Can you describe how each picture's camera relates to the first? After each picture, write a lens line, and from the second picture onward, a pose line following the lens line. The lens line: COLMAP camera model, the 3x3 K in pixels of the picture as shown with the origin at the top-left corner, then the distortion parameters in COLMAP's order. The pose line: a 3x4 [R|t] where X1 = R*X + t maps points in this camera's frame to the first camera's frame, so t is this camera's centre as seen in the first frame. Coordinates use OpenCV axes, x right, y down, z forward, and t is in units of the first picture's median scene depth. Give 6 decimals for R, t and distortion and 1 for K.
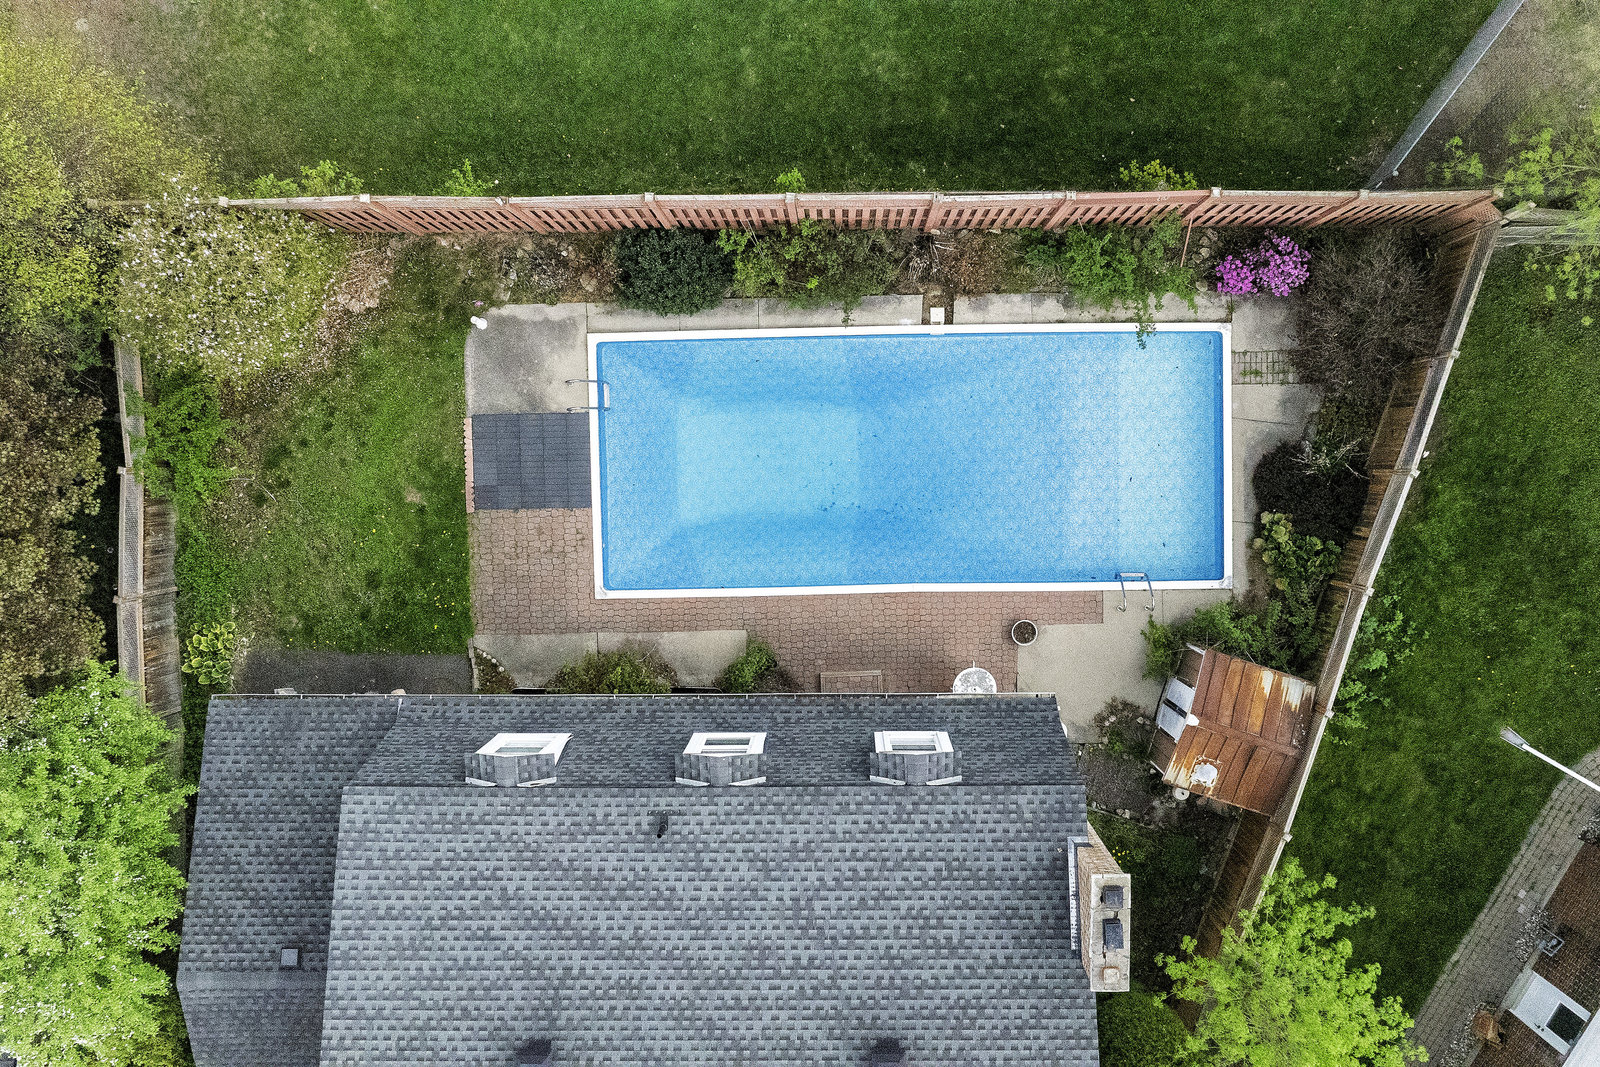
lens RADIAL K [[1336.9, 0, 843.0], [0, 1336.9, 525.9], [0, 0, 1]] dist [-0.007148, -0.052069]
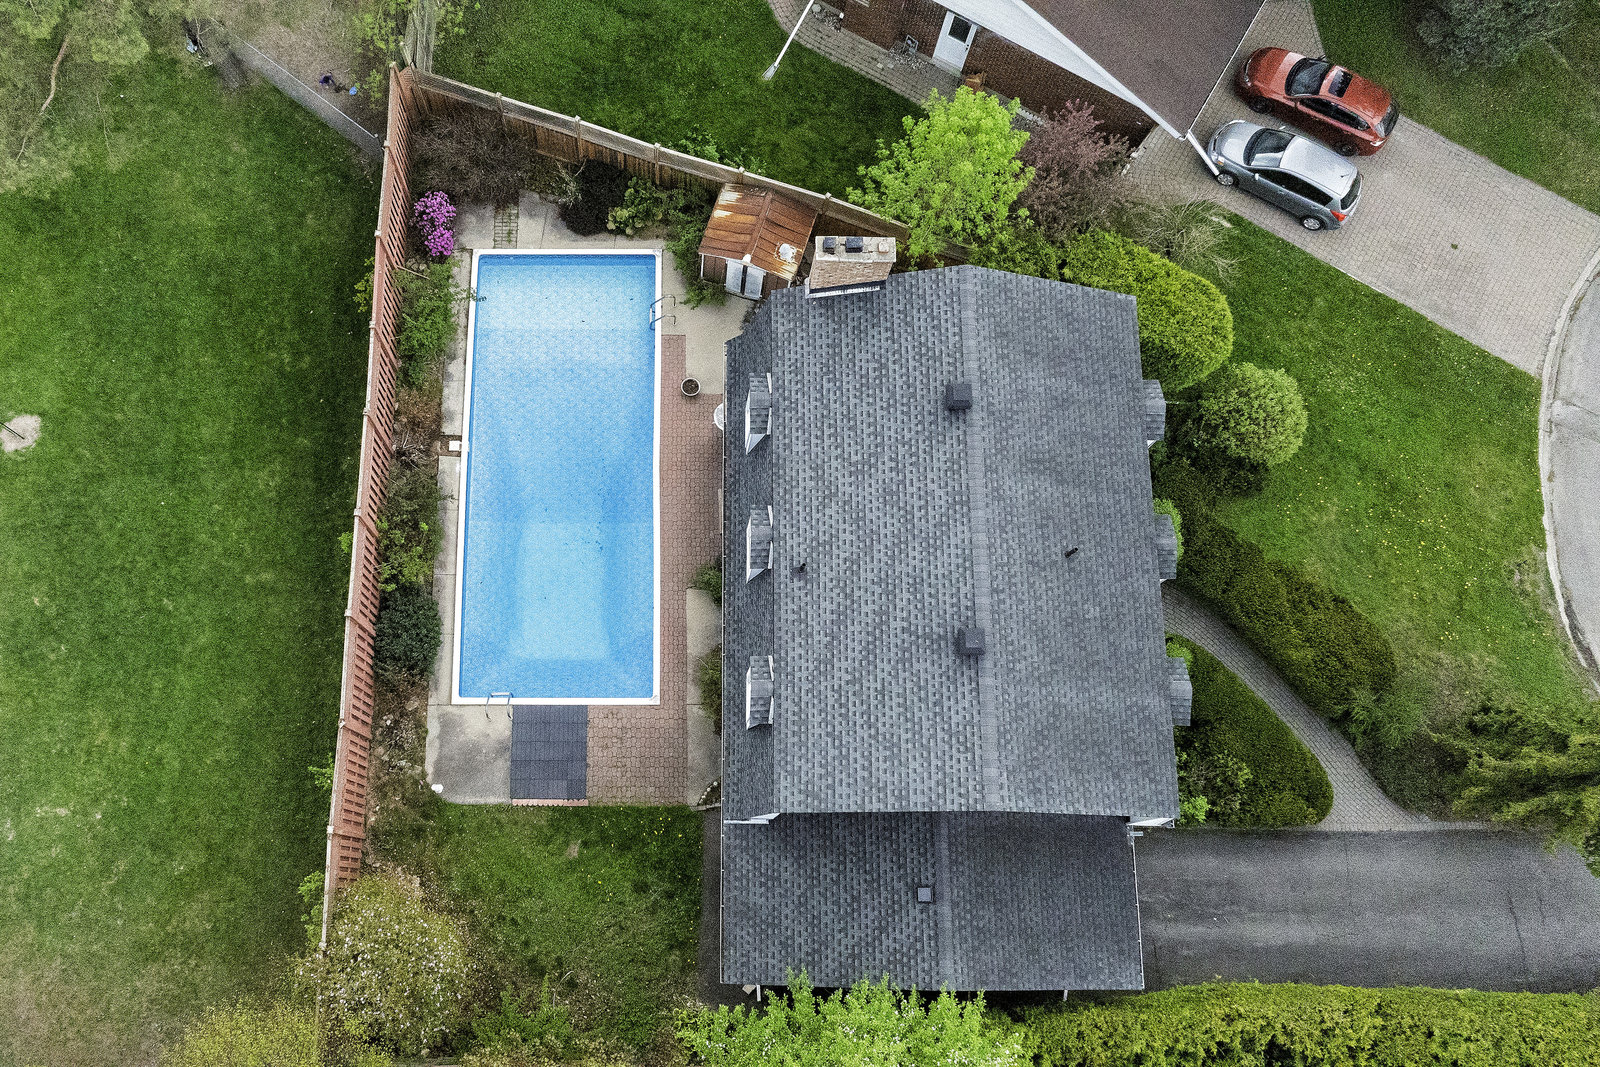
lens RADIAL K [[1335.4, 0, 649.3], [0, 1335.4, 525.9], [0, 0, 1]] dist [-0.014014, -0.018024]
pose [[0.023566, -0.961339, 0.274359, -0.375034], [0.998129, 0.007136, -0.060730, 0.122109], [0.056424, 0.275276, 0.959708, -0.264569]]
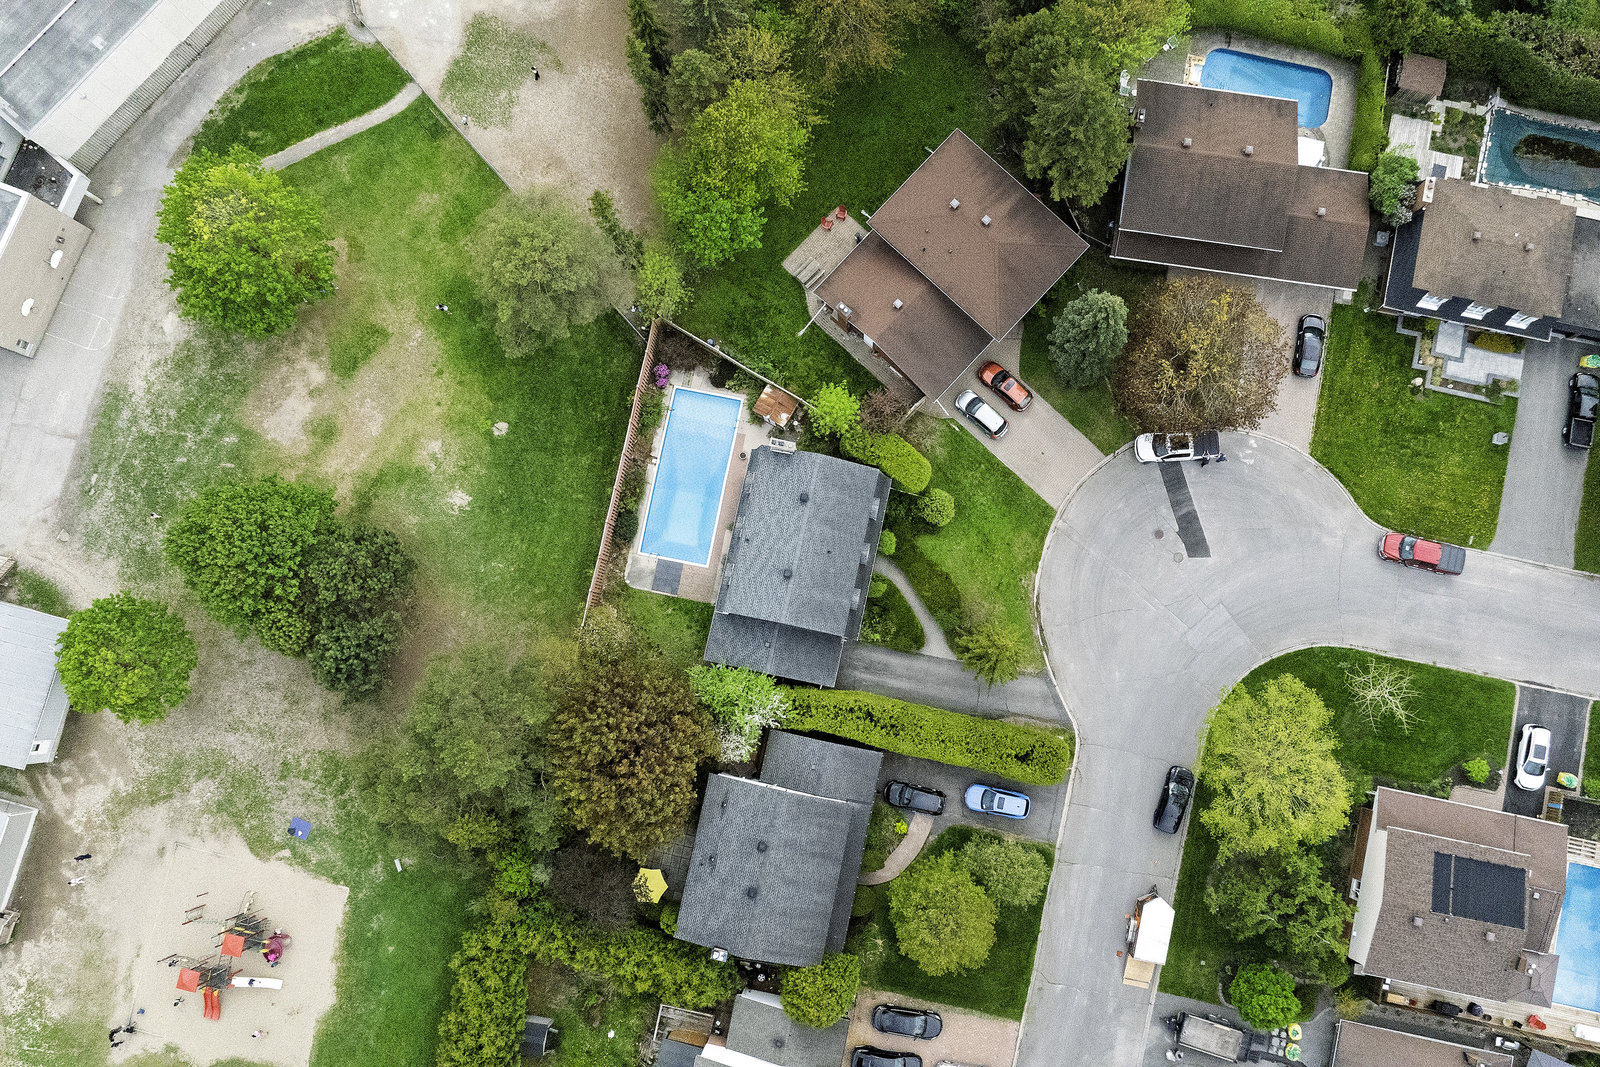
lens RADIAL K [[1322.9, 0, 863.3], [0, 1322.9, 520.1], [0, 0, 1]] dist [-0.010835, -0.031174]
pose [[0.211944, -0.971191, 0.108936, -0.367053], [0.976109, 0.204911, -0.072265, 0.710218], [0.047861, 0.121649, 0.991419, -2.599722]]
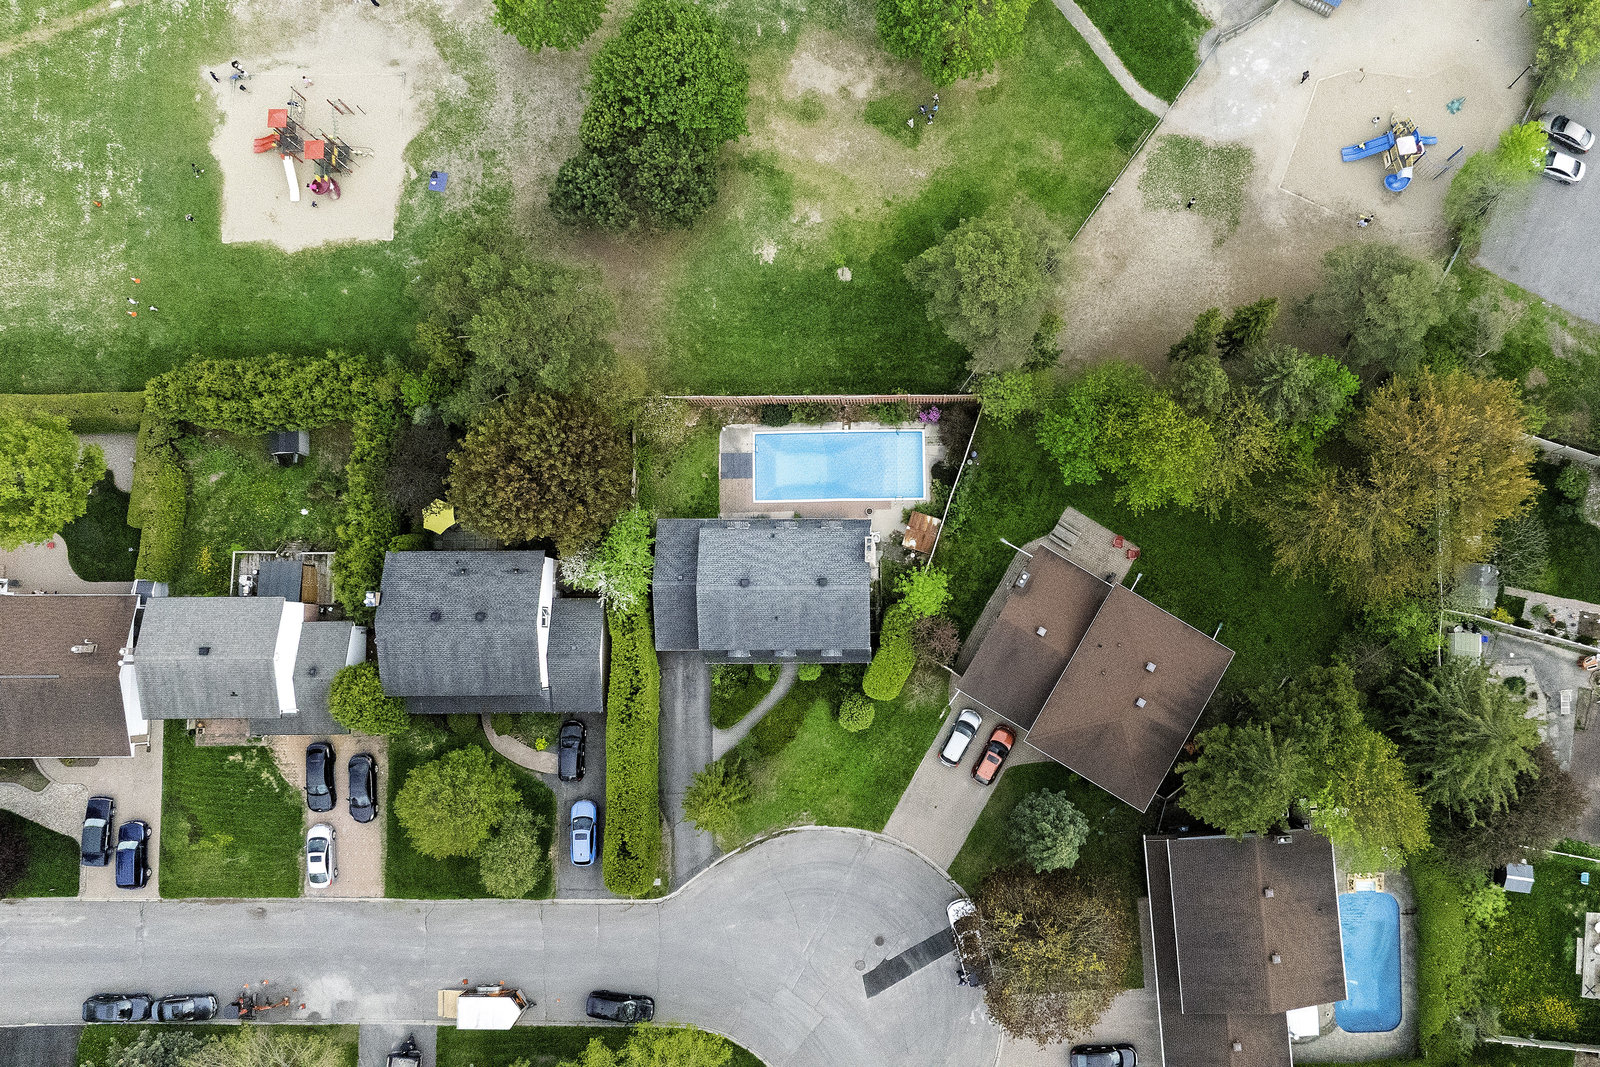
lens RADIAL K [[1326.9, 0, 922.9], [0, 1326.9, 525.5], [0, 0, 1]] dist [-0.004904, -0.057447]
pose [[0.999970, 0.000021, 0.007699, 0.258018], [0.001065, 0.990013, -0.140970, 0.642220], [-0.007625, 0.140974, 0.989984, -2.656250]]
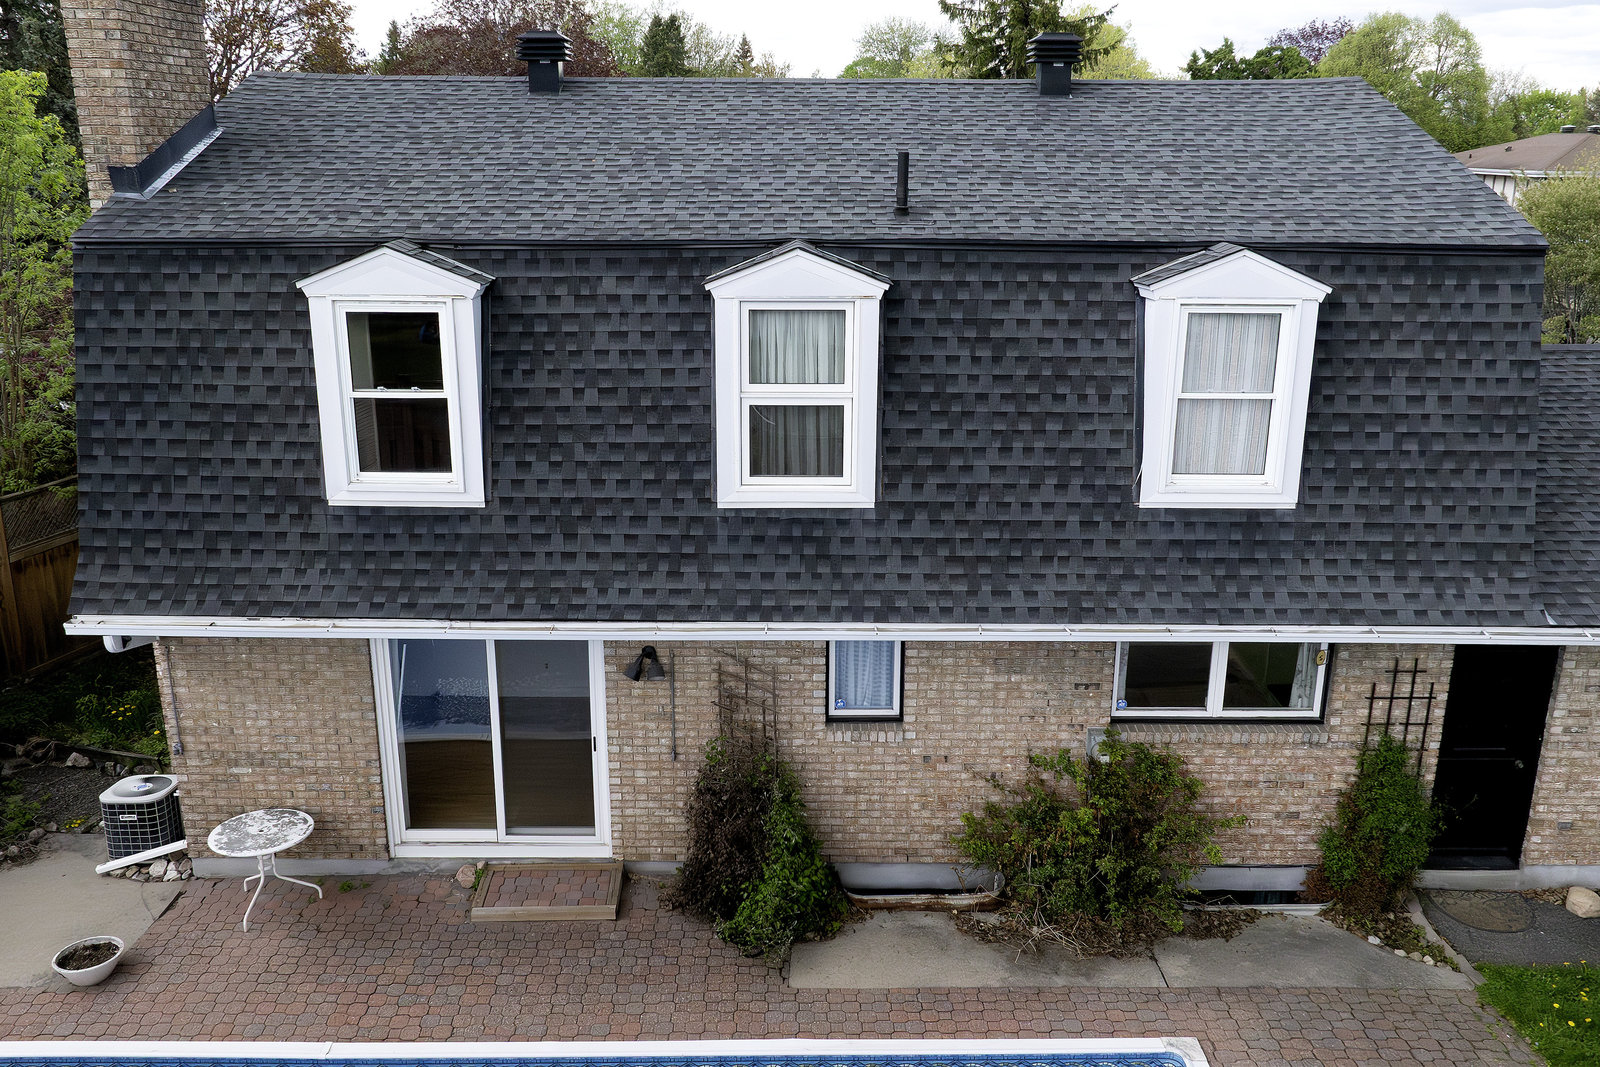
lens RADIAL K [[1338.6, 0, 799.3], [0, 1338.6, 525.9], [0, 0, 1]] dist [-0.015963, -0.021467]
pose [[-0.999978, -0.004778, 0.004543, -0.077439], [0.005867, -0.330395, 0.943825, -0.251133], [-0.003008, 0.943831, 0.330416, 0.754425]]
